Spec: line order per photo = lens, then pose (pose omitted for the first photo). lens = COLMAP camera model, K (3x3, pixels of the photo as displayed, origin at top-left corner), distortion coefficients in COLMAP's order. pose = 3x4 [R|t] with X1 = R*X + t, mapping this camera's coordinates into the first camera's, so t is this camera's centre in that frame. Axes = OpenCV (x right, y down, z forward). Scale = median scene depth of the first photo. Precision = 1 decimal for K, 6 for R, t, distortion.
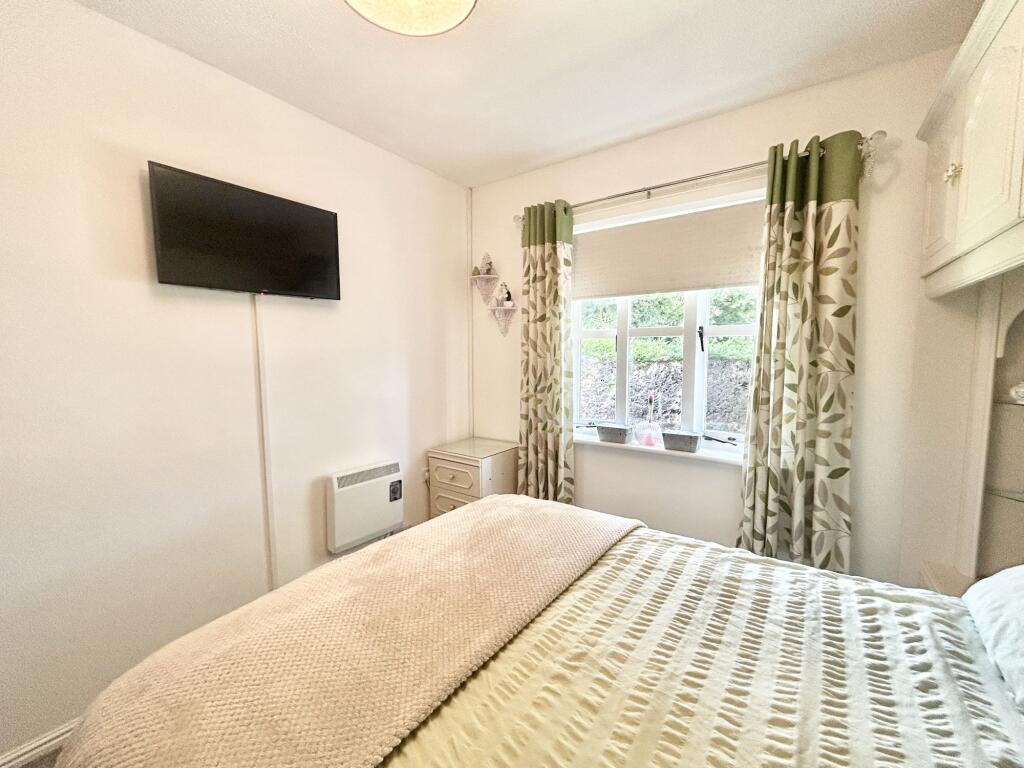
lens RADIAL K [[415.3, 0, 513.8], [0, 415.3, 383.3], [0, 0, 1]] dist [0.000583, 0.000377]
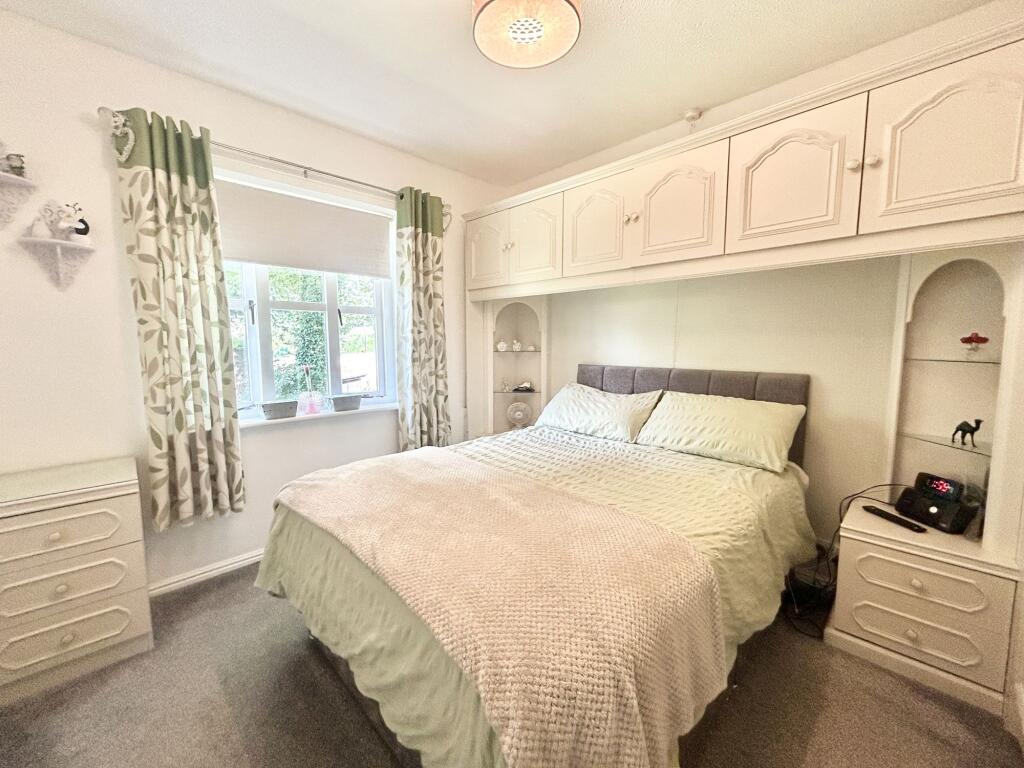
lens RADIAL K [[415.3, 0, 513.8], [0, 415.3, 383.3], [0, 0, 1]] dist [0.000583, 0.000377]
pose [[0.175561, -0.097471, 0.979632, -0.794978], [0.077765, 0.993350, 0.084899, 0.029195], [-0.981392, 0.061277, 0.181973, 0.389967]]
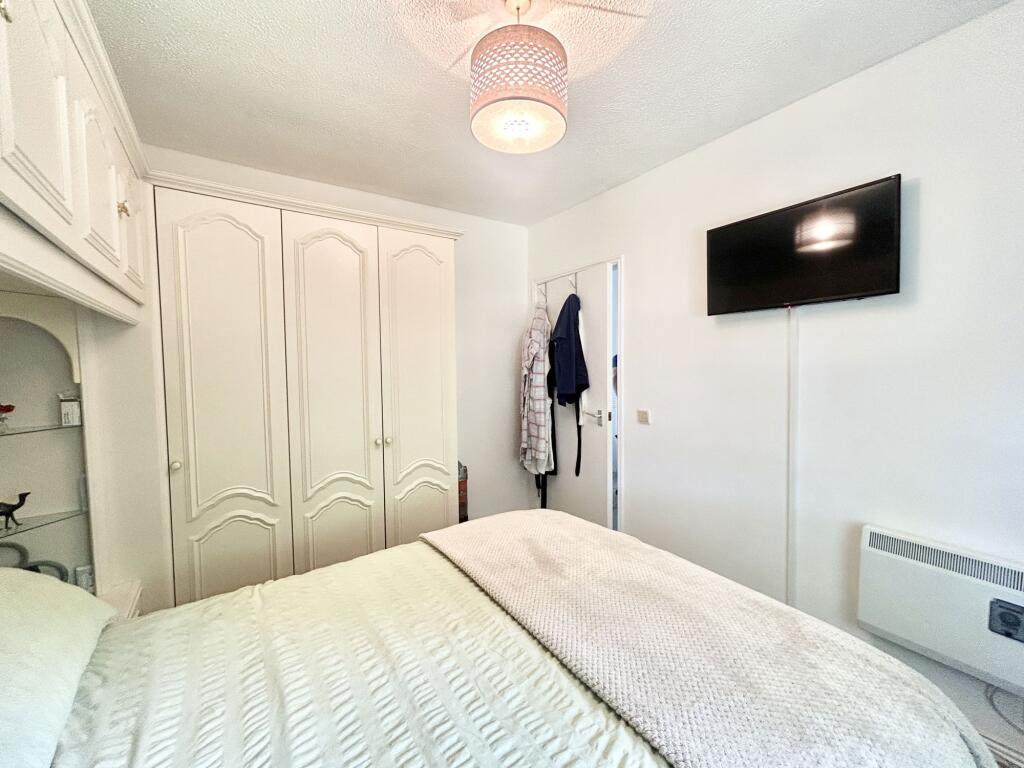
lens RADIAL K [[429.1, 0, 510.4], [0, 429.1, 395.7], [0, 0, 1]] dist [0.103999, 0.000054]
pose [[-0.372339, 0.054502, -0.926495, 0.579694], [-0.050422, 0.995612, 0.078831, -0.043427], [0.926726, 0.076068, -0.367957, 0.748491]]
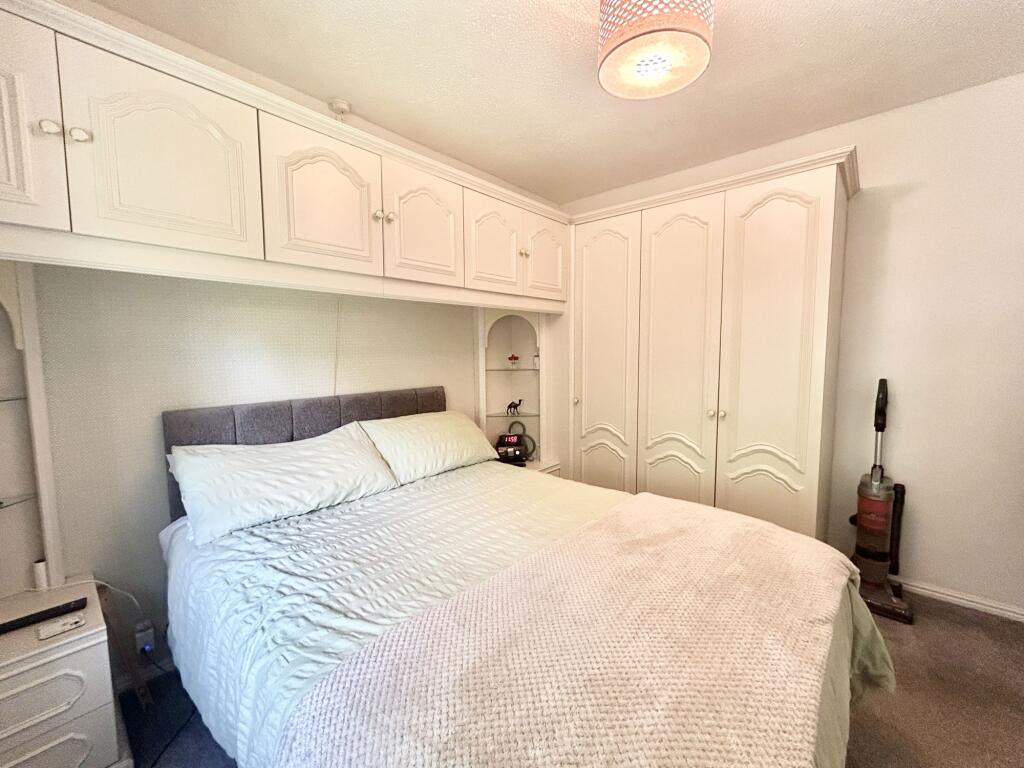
lens RADIAL K [[415.3, 0, 513.8], [0, 415.3, 383.3], [0, 0, 1]] dist [0.000583, 0.000377]
pose [[-0.994158, -0.007471, 0.107672, -0.007028], [0.010366, 0.986380, 0.164156, -0.075819], [-0.107432, 0.164313, -0.980540, 1.159099]]
